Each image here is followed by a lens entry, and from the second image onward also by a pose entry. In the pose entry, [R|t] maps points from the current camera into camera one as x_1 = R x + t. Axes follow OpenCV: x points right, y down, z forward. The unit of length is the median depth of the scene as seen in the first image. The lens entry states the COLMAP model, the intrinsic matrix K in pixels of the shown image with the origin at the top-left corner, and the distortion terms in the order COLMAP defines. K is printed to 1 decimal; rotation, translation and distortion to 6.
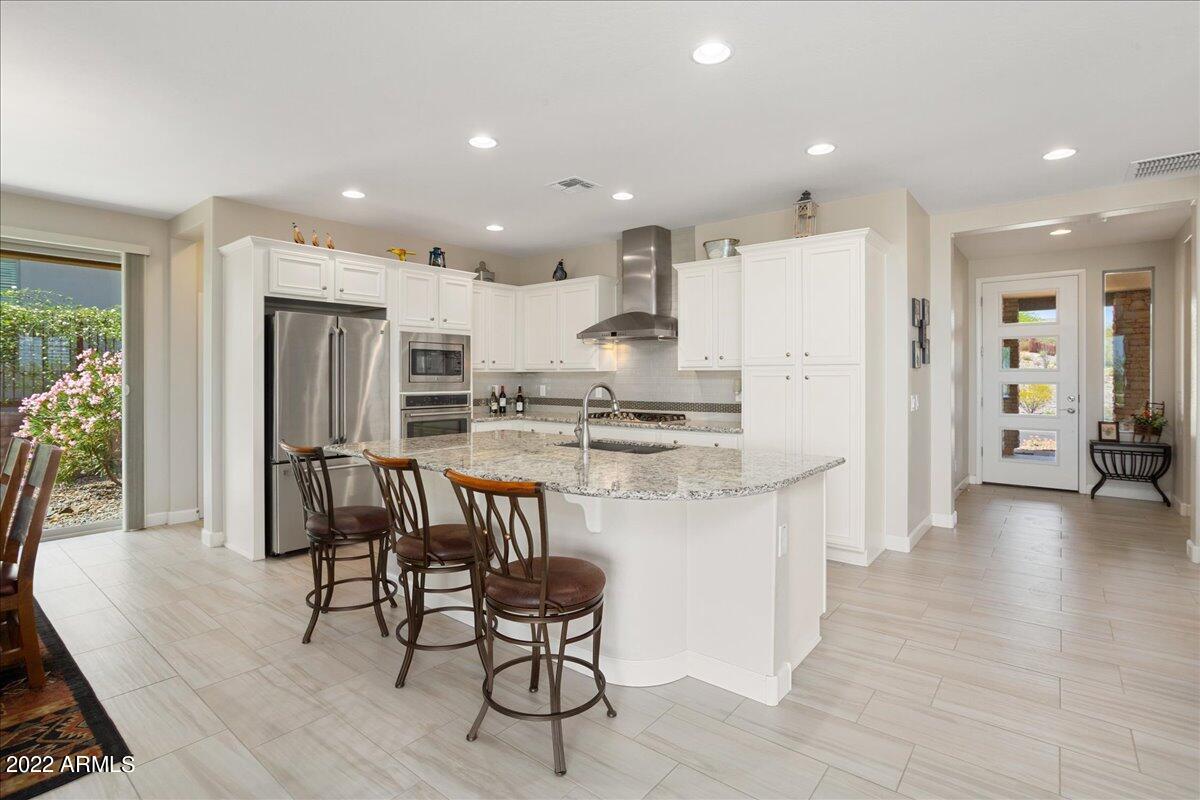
lens RADIAL K [[583.9, 0, 595.8], [0, 583.9, 377.4], [0, 0, 1]] dist [-0.045277, 0.027678]
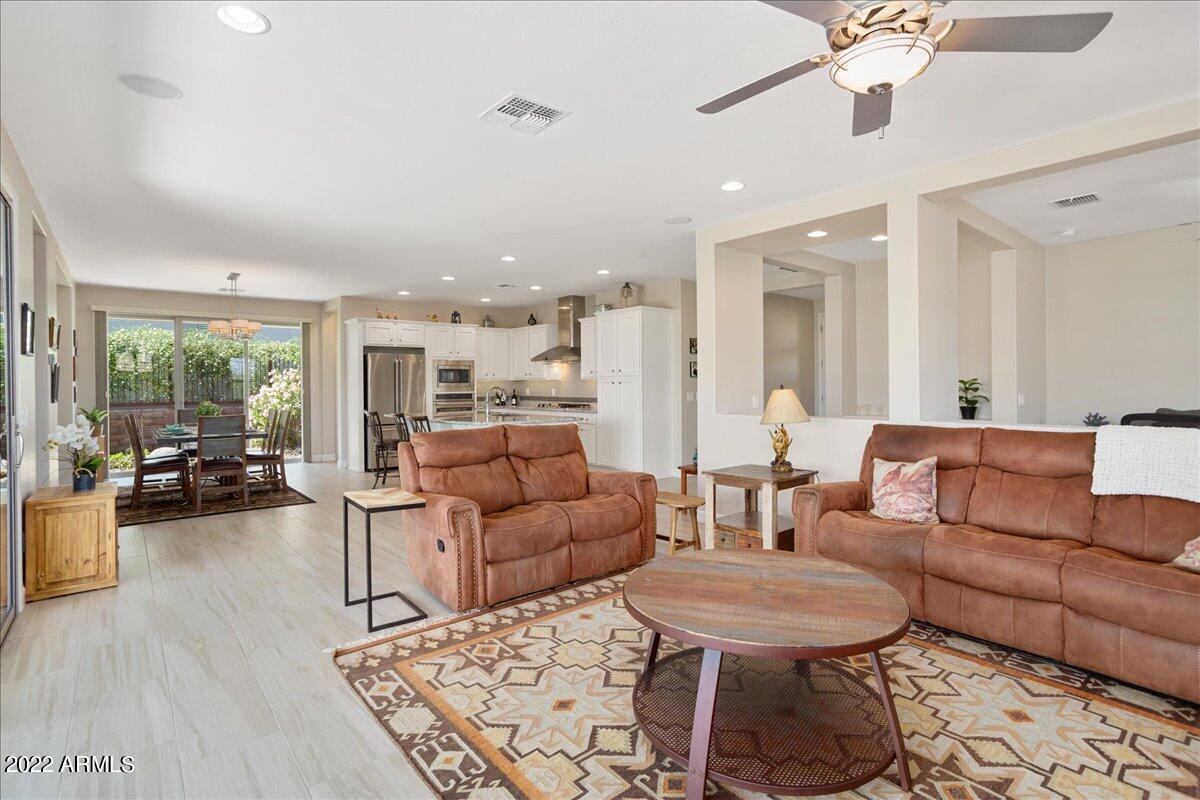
lens RADIAL K [[578.1, 0, 602.6], [0, 578.1, 387.8], [0, 0, 1]] dist [-0.060624, 0.048411]
pose [[0.984602, -0.006437, -0.174690, 0.521408], [0.007914, 0.999939, 0.007763, 0.001283], [0.174629, -0.009026, 0.984593, -0.726975]]
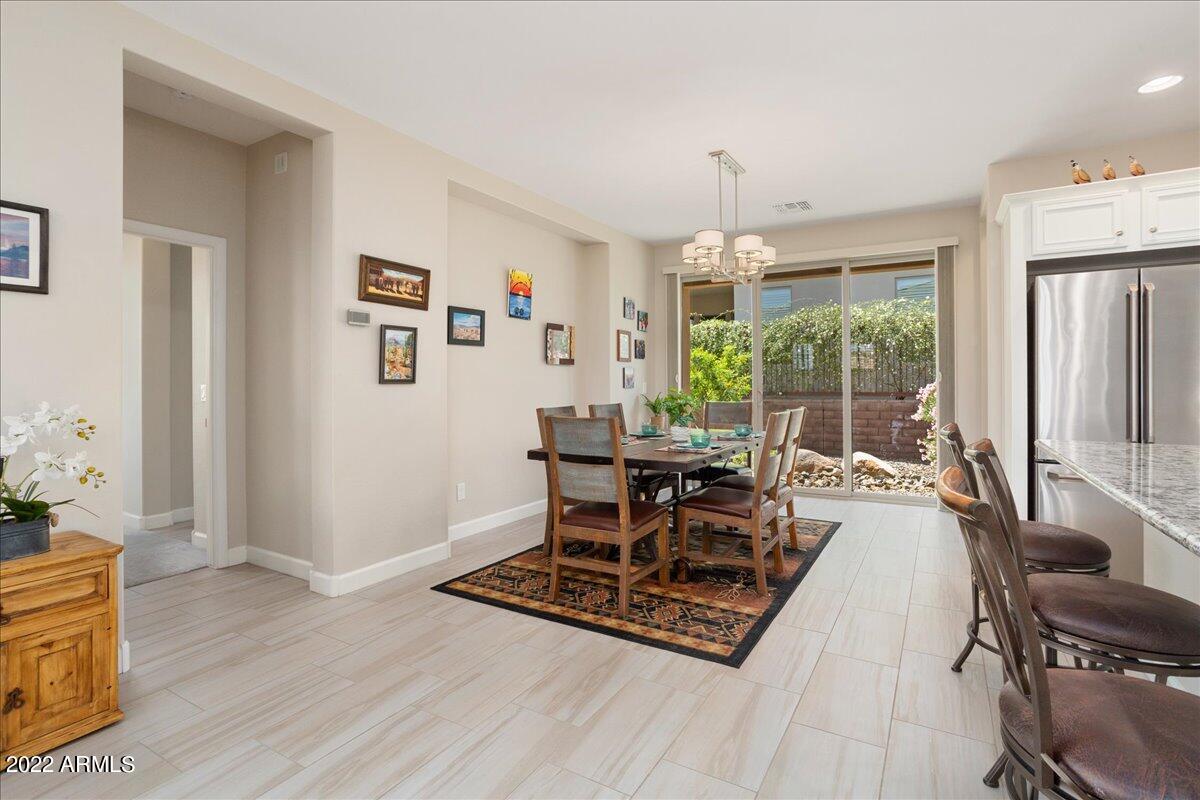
lens RADIAL K [[585.1, 0, 596.1], [0, 585.1, 375.2], [0, 0, 1]] dist [-0.001704, 0.000904]
pose [[0.156626, -0.009015, -0.987617, 0.134595], [0.004980, 0.999953, -0.008337, 0.023544], [0.987645, -0.003612, 0.156664, 0.200784]]
